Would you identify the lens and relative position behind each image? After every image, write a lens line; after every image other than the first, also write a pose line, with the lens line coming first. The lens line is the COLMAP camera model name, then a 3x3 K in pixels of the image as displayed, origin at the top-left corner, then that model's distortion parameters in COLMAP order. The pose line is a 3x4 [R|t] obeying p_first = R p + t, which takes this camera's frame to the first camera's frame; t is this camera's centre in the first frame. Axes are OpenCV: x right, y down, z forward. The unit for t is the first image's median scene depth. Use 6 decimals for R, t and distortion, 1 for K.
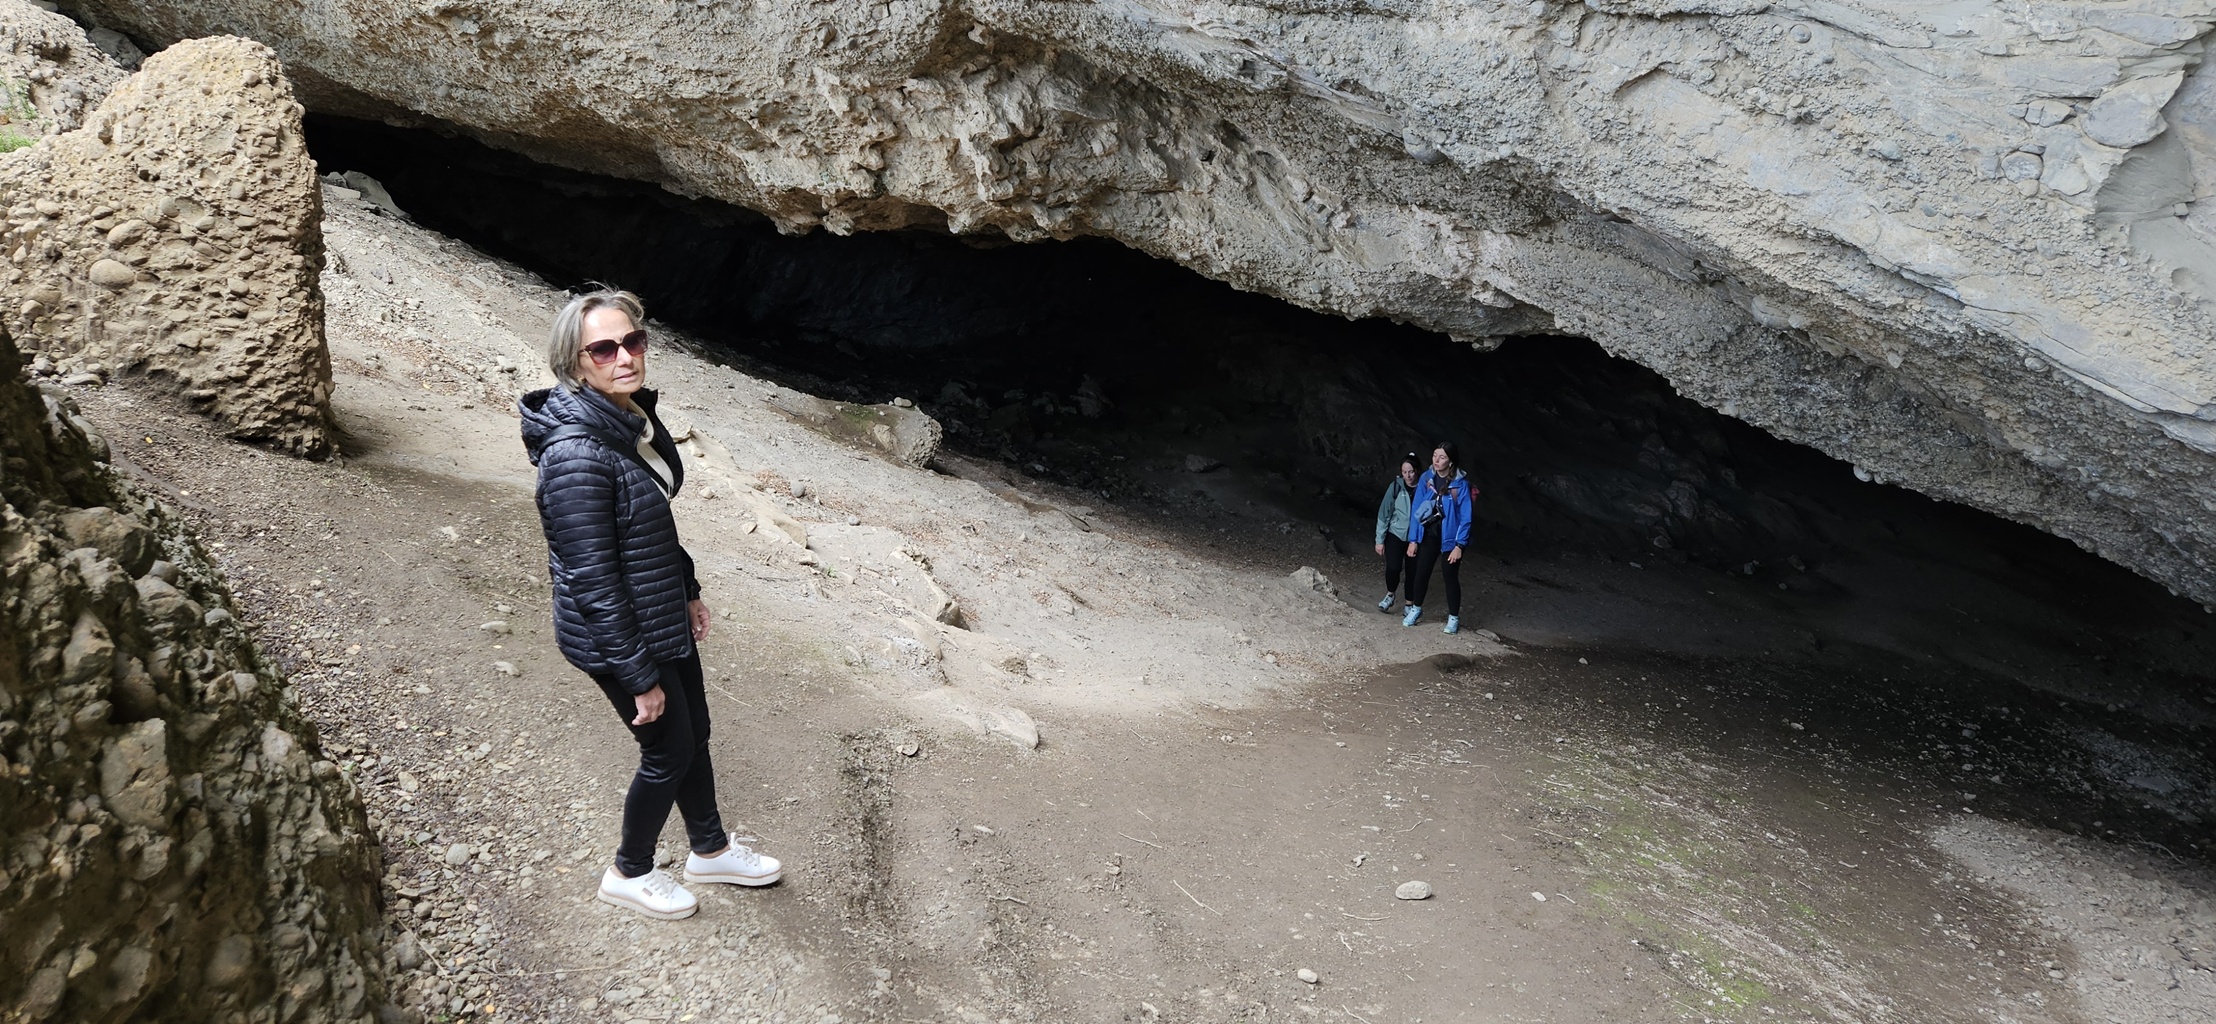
lens RADIAL K [[1446.5, 0, 1109.2], [0, 1446.5, 507.7], [0, 0, 1]] dist [0.066328, -0.002938]
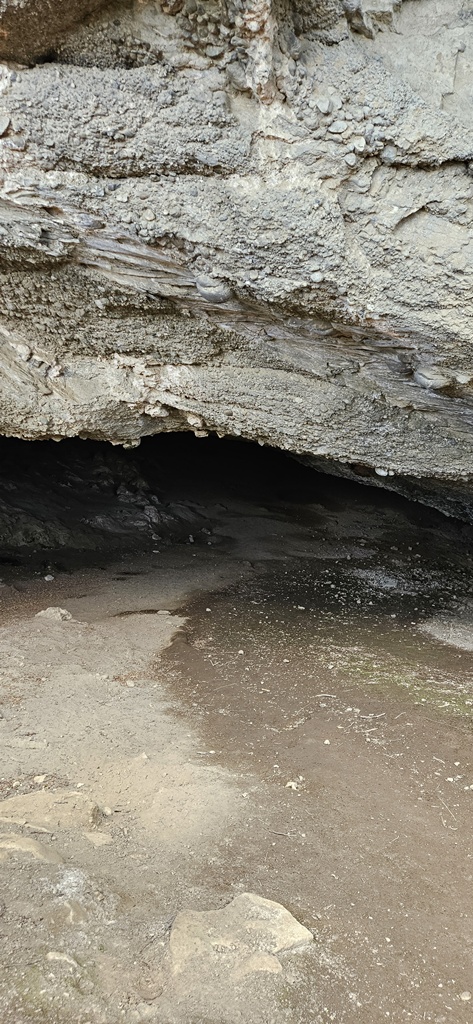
lens RADIAL K [[668.4, 0, 236.7], [0, 668.4, 517.9], [0, 0, 1]] dist [0.066328, -0.002938]
pose [[0.759391, -0.226780, 0.609834, -0.179434], [0.239167, 0.968964, 0.062509, -0.068673], [-0.605083, 0.098384, 0.790061, 0.464981]]
